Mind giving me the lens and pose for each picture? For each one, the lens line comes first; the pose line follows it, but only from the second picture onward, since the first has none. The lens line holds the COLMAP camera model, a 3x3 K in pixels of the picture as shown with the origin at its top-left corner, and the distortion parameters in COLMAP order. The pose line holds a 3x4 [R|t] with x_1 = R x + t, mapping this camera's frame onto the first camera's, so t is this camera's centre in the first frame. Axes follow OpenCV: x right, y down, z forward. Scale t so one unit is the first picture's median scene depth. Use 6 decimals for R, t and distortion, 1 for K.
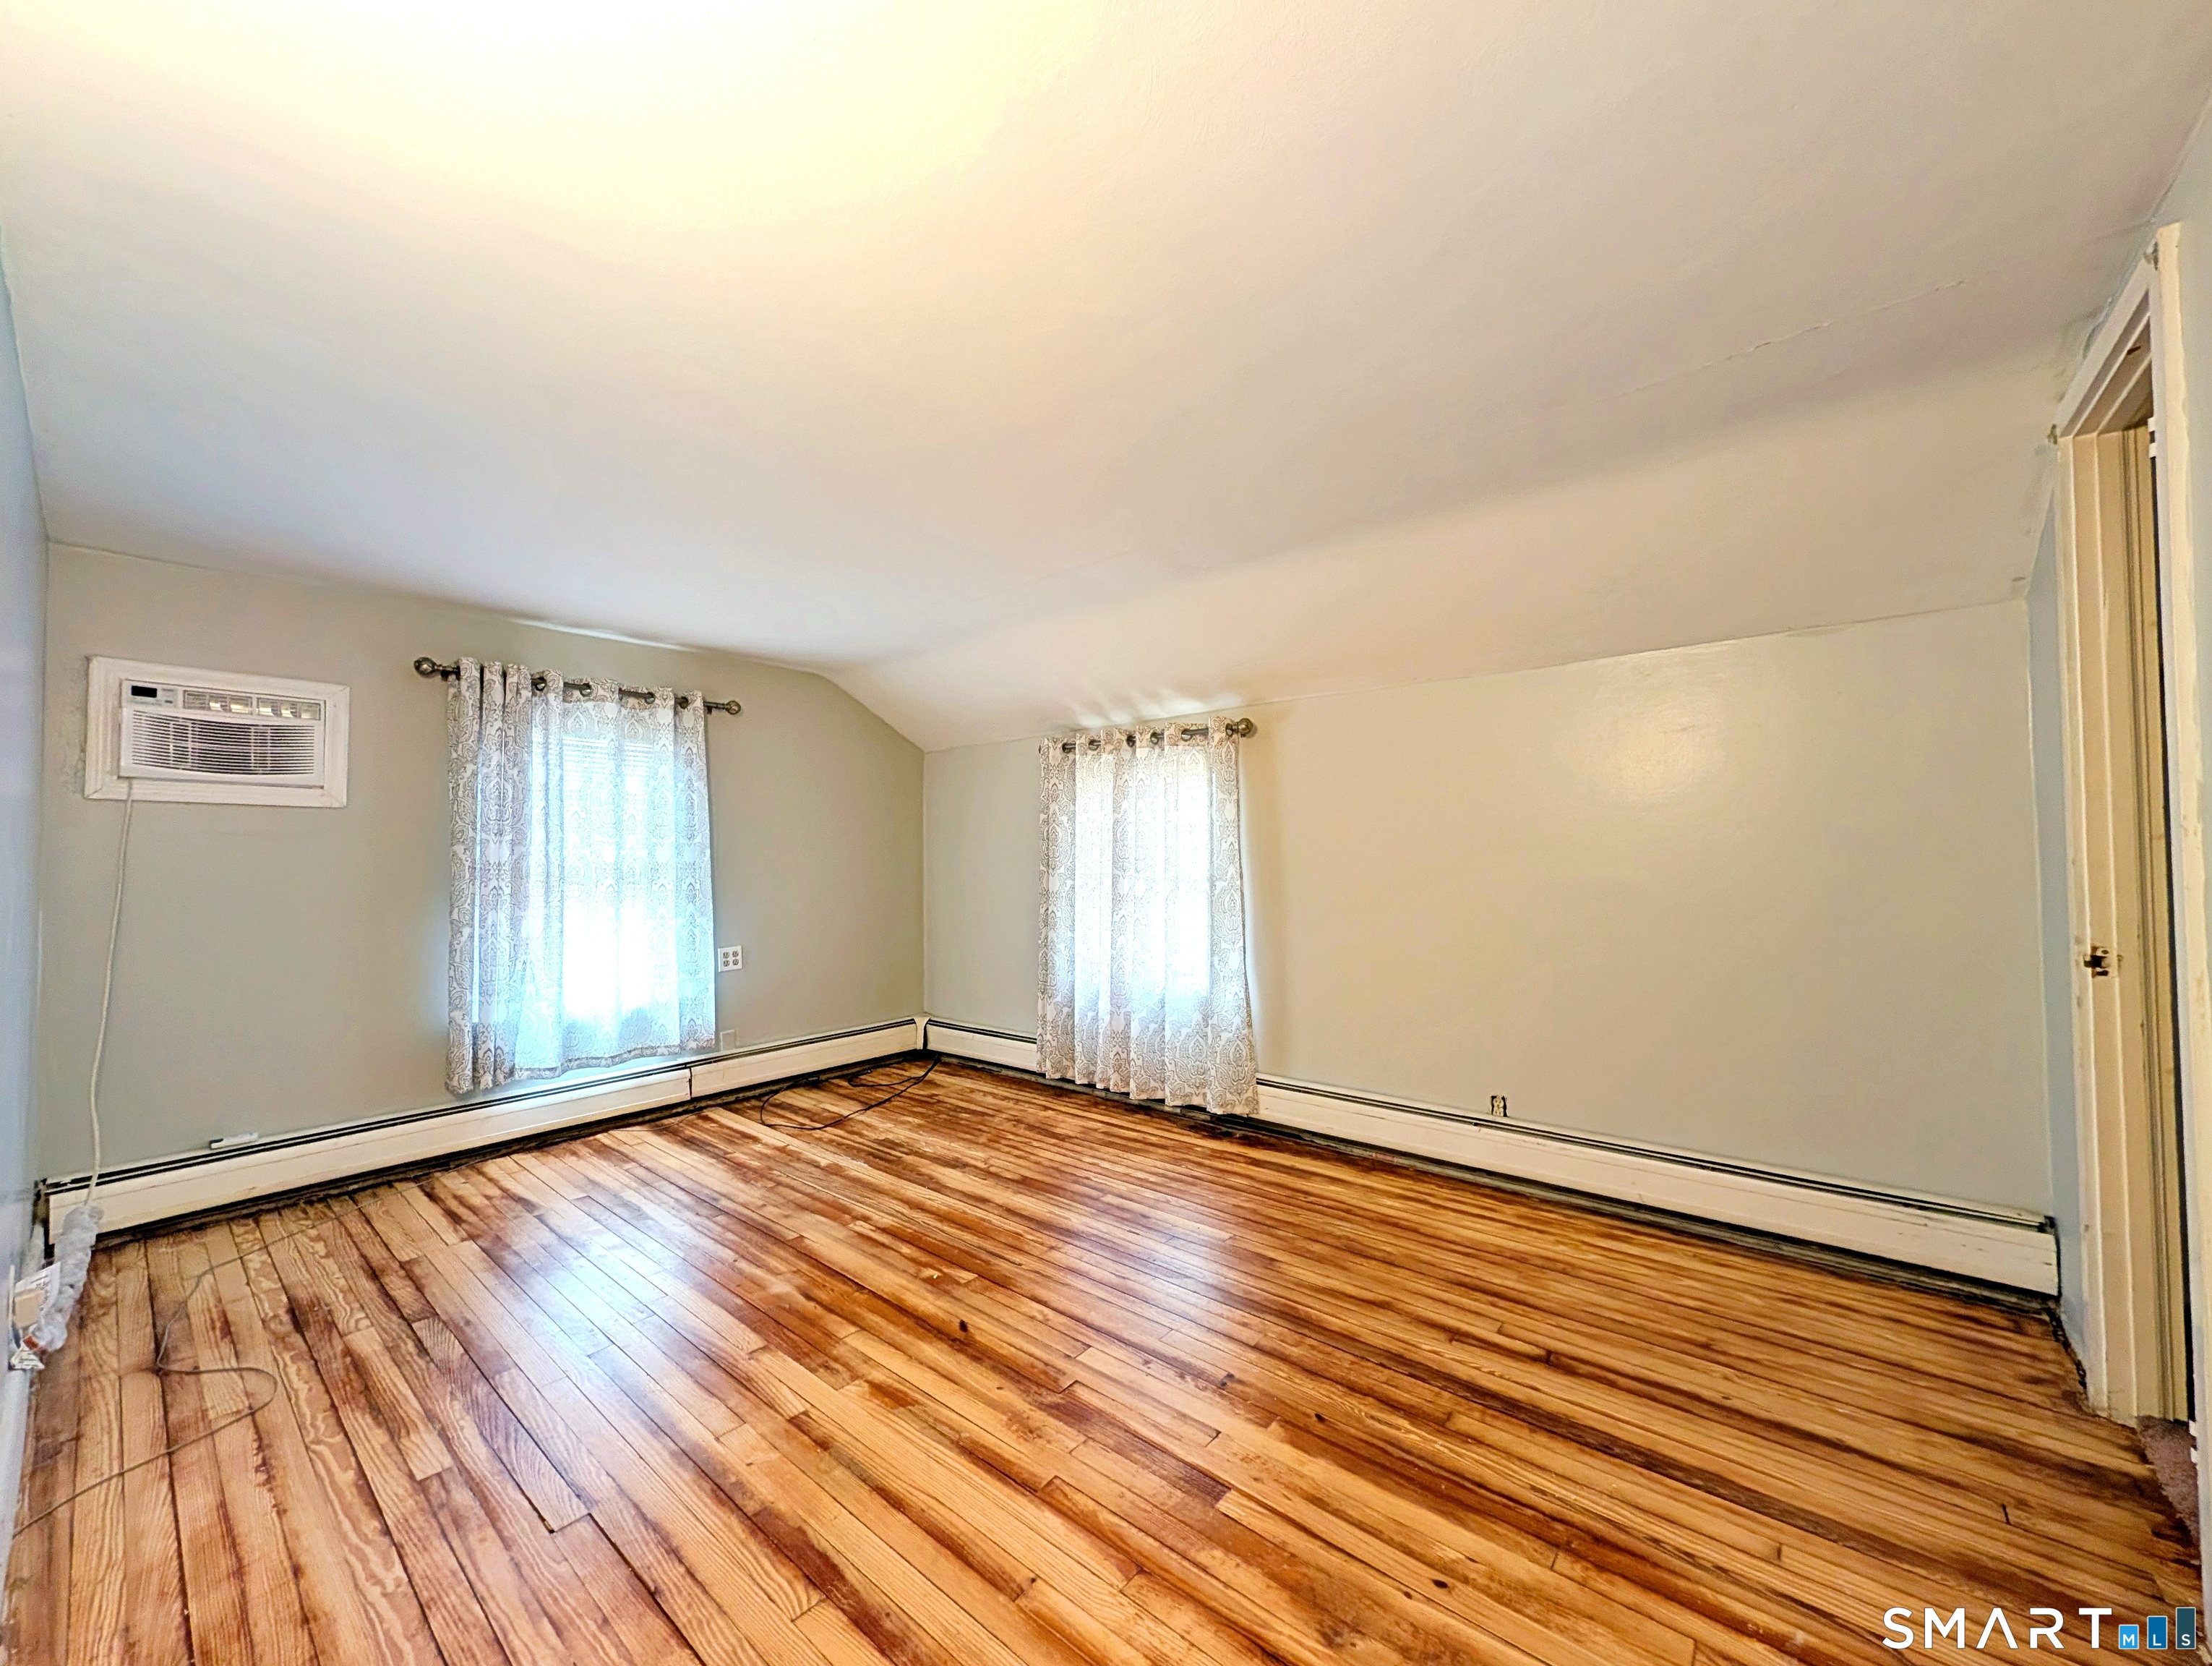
lens RADIAL K [[865.8, 0, 1106.4], [0, 865.8, 834.5], [0, 0, 1]] dist [0.002952, 0.000062]
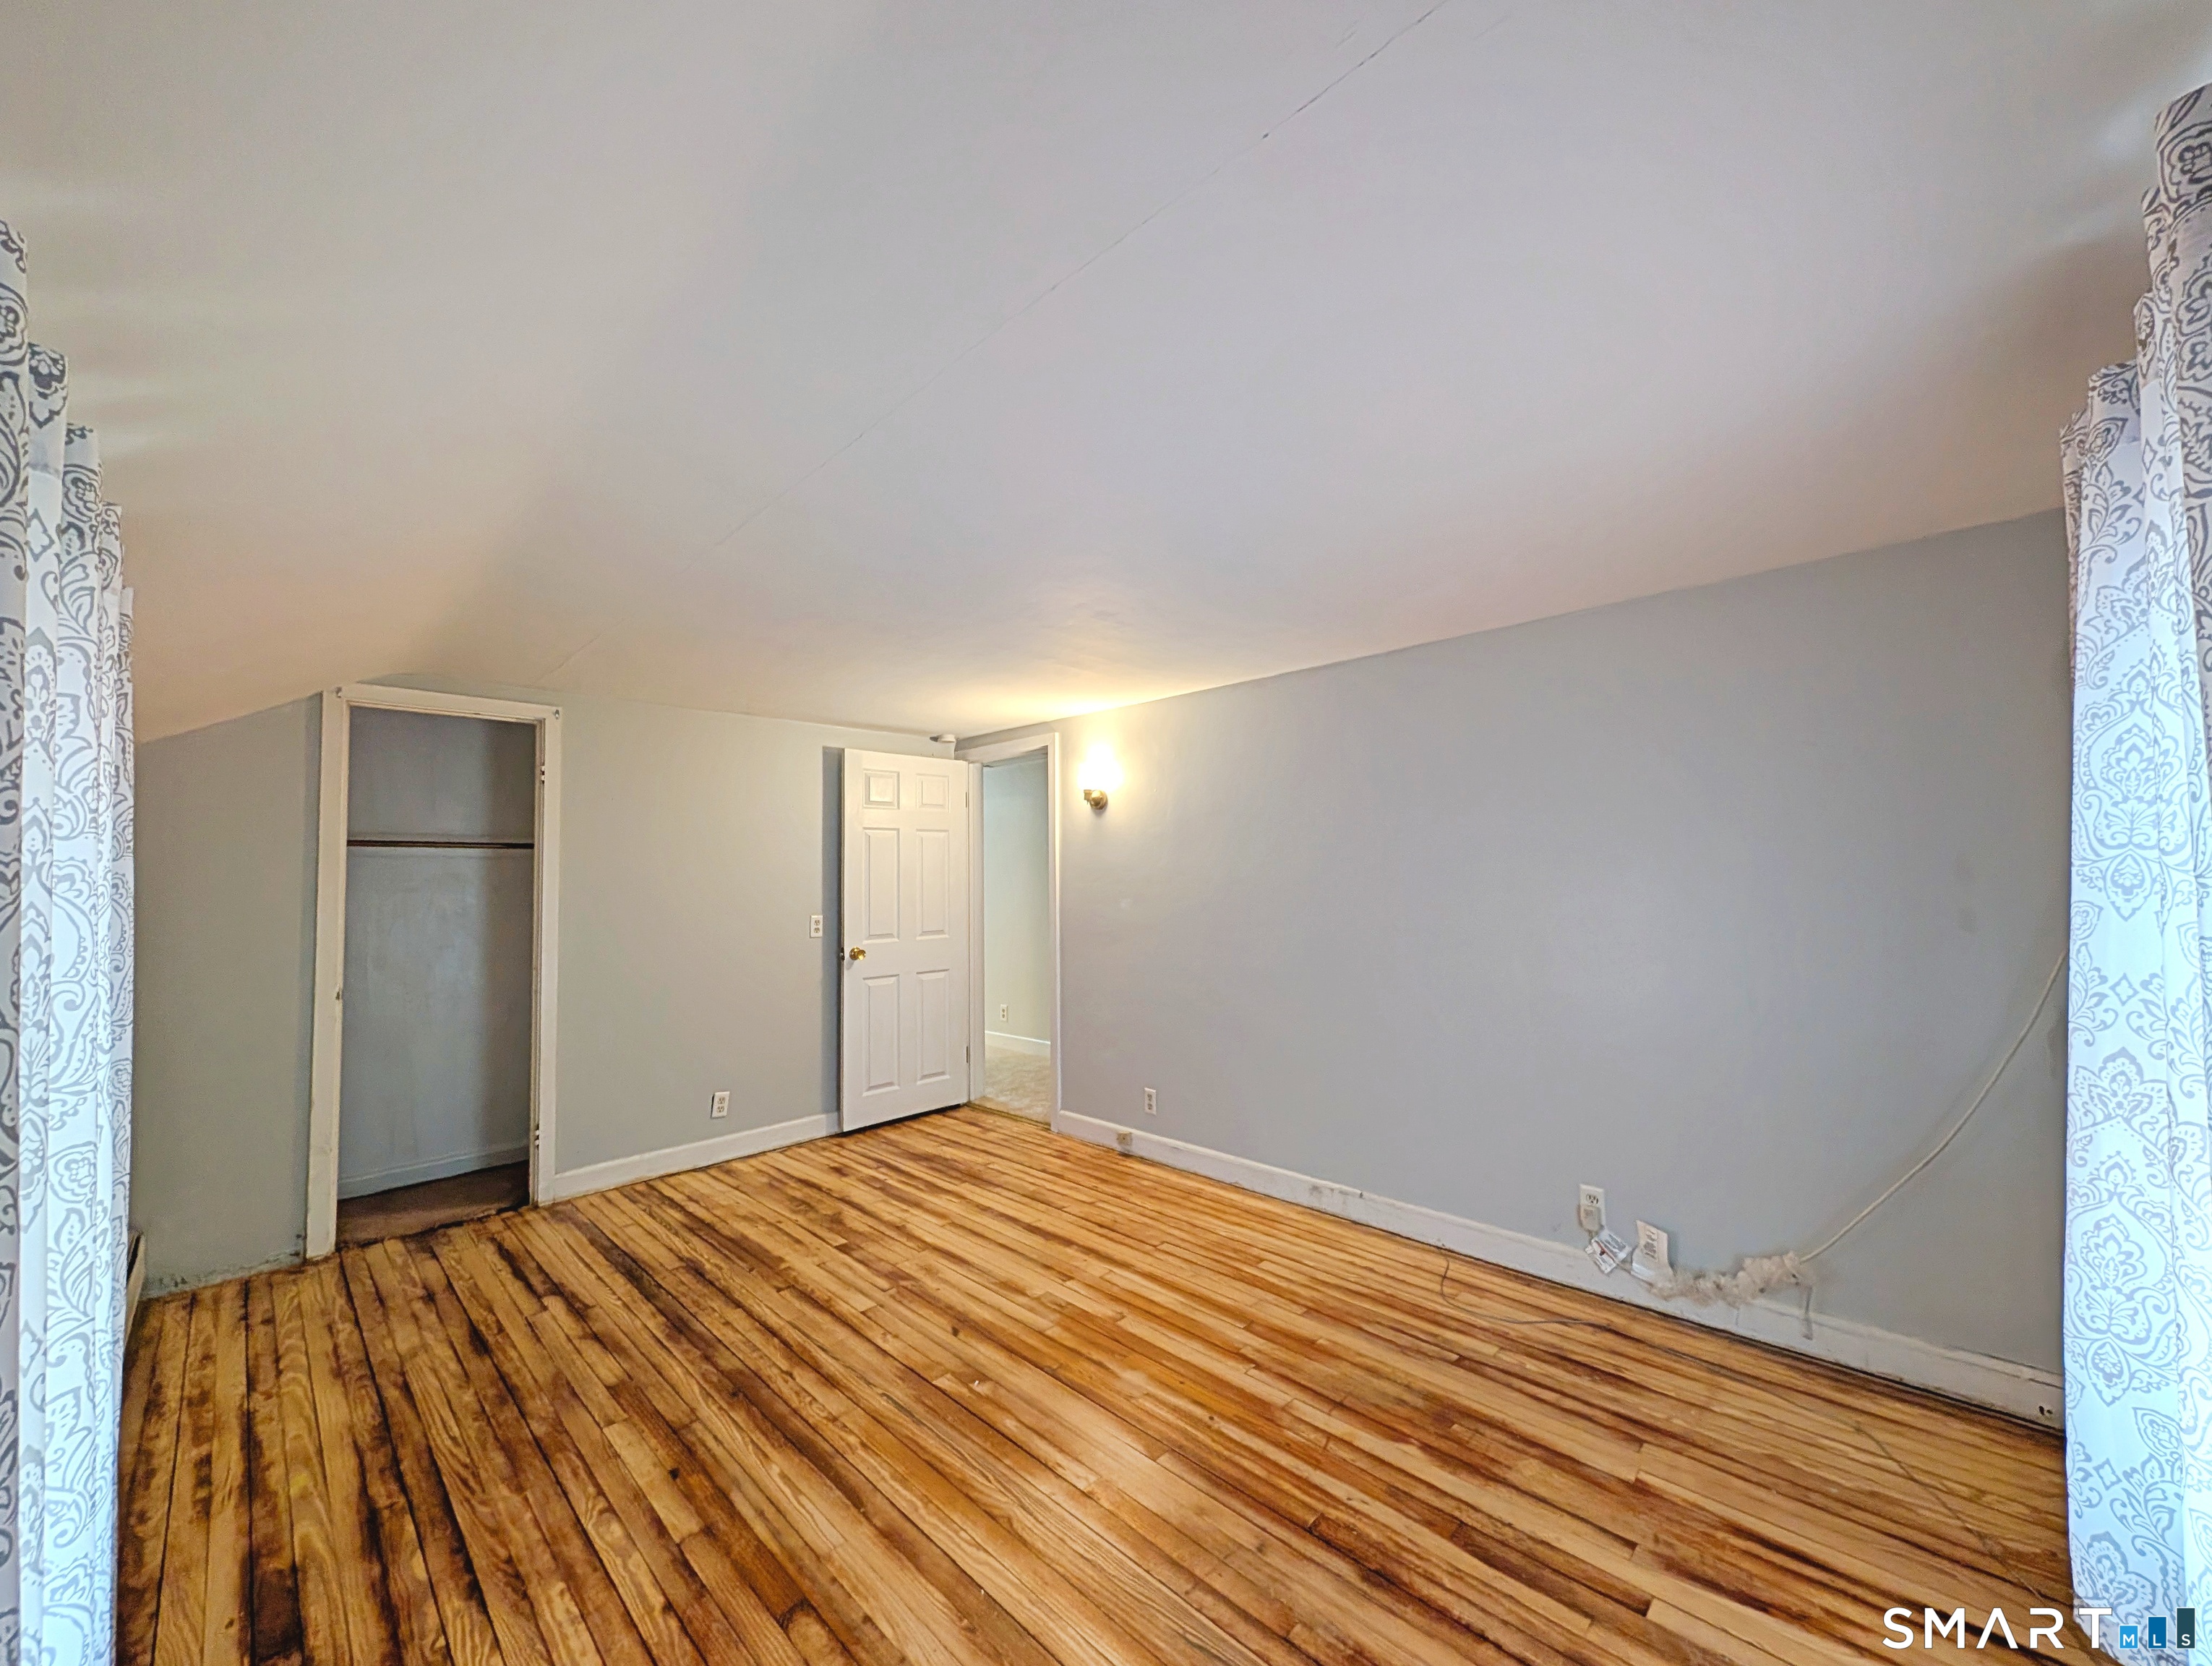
lens RADIAL K [[865.8, 0, 1104.0], [0, 865.8, 837.7], [0, 0, 1]] dist [0.002952, 0.000062]
pose [[-0.996622, 0.030021, 0.076441, -0.467108], [0.024866, 0.997408, -0.067513, -0.014809], [-0.078269, -0.065384, -0.994786, 2.159372]]
